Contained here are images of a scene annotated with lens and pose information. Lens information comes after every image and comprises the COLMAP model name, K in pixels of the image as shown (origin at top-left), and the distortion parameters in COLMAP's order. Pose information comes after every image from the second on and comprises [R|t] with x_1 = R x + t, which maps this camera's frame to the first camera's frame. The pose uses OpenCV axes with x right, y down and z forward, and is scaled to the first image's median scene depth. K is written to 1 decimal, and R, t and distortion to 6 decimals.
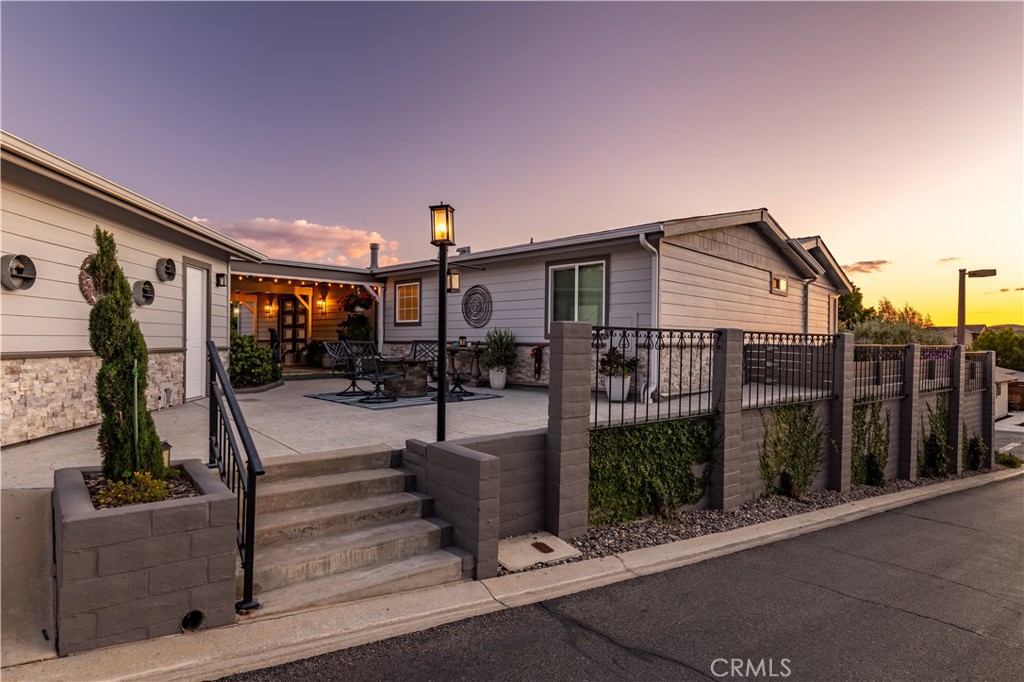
lens RADIAL K [[510.7, 0, 512.0], [0, 510.7, 341.0], [0, 0, 1]] dist [-0.001333, -0.000193]
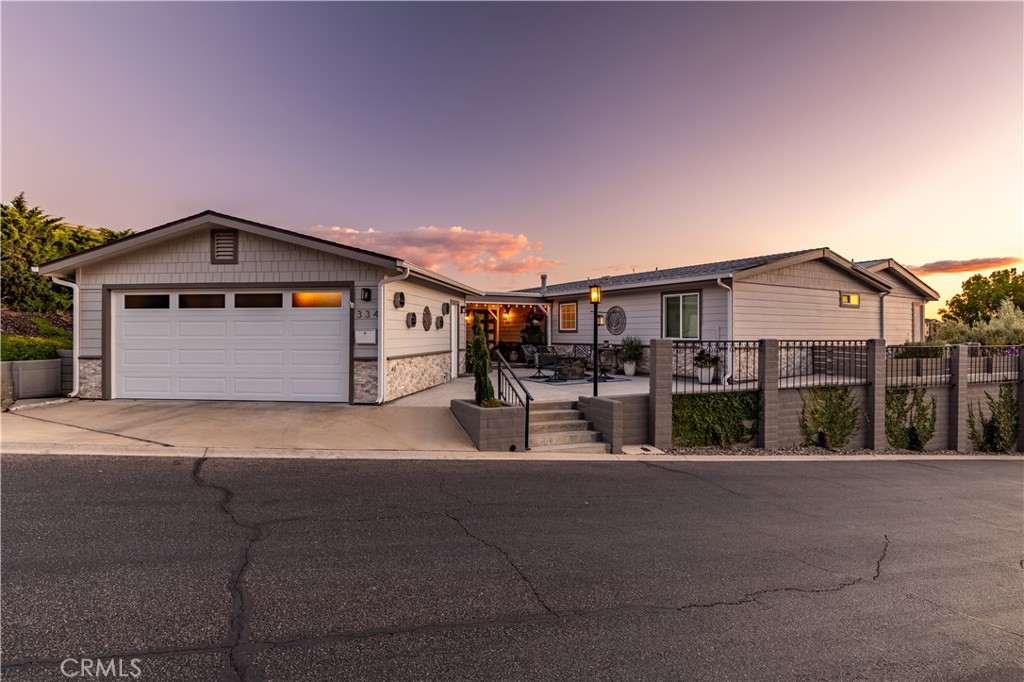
lens RADIAL K [[551.1, 0, 512.0], [0, 551.1, 341.0], [0, 0, 1]] dist [-0.000634, -0.000048]
pose [[0.964389, -0.004650, -0.264446, 0.077413], [0.009203, 0.999830, 0.015979, -0.043838], [0.264327, -0.017844, 0.964268, -0.757765]]
